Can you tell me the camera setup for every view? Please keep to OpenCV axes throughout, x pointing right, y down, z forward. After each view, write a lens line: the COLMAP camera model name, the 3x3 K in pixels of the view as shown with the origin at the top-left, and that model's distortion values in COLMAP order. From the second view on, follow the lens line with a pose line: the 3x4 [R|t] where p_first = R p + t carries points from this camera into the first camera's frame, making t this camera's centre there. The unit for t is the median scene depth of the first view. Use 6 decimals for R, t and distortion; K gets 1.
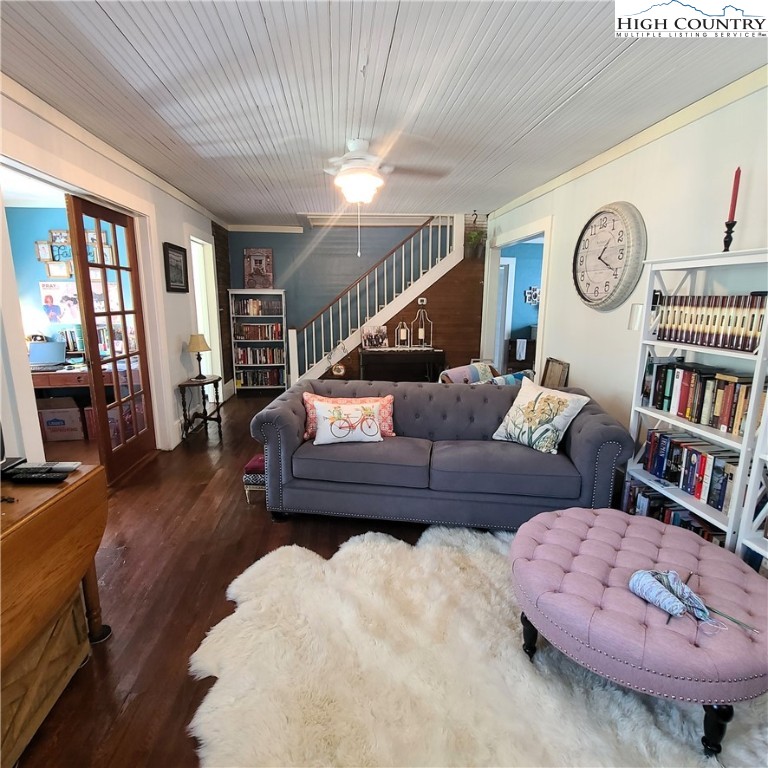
lens RADIAL K [[422.0, 0, 380.2], [0, 422.0, 383.3], [0, 0, 1]] dist [-0.006937, 0.001063]
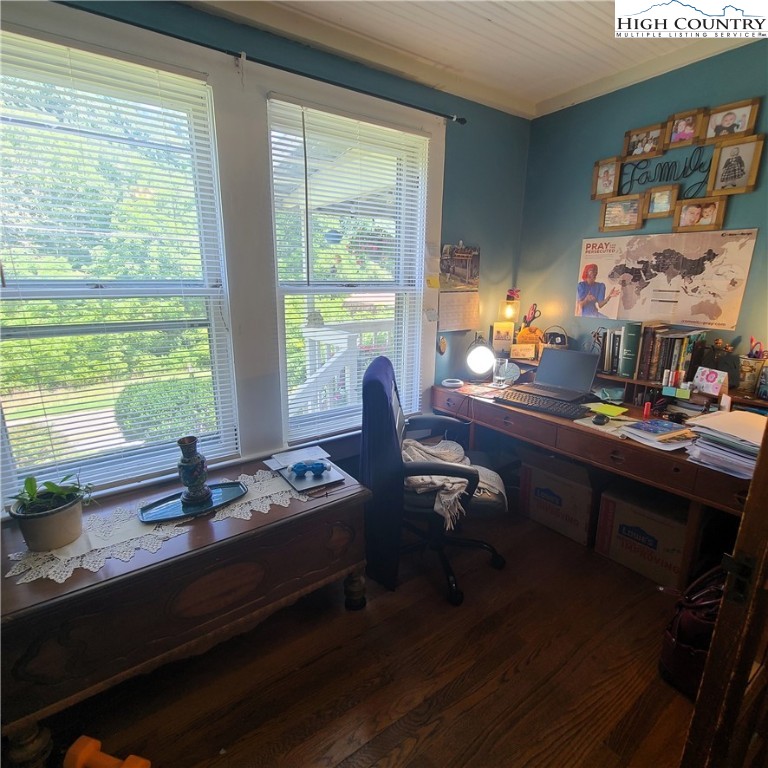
lens RADIAL K [[422.0, 0, 385.7], [0, 422.0, 383.7], [0, 0, 1]] dist [-0.006937, 0.001063]
pose [[0.490666, 0.216630, -0.843989, -0.426501], [-0.180372, 0.972874, 0.144849, -0.089733], [0.852474, 0.081160, 0.516431, 0.502969]]
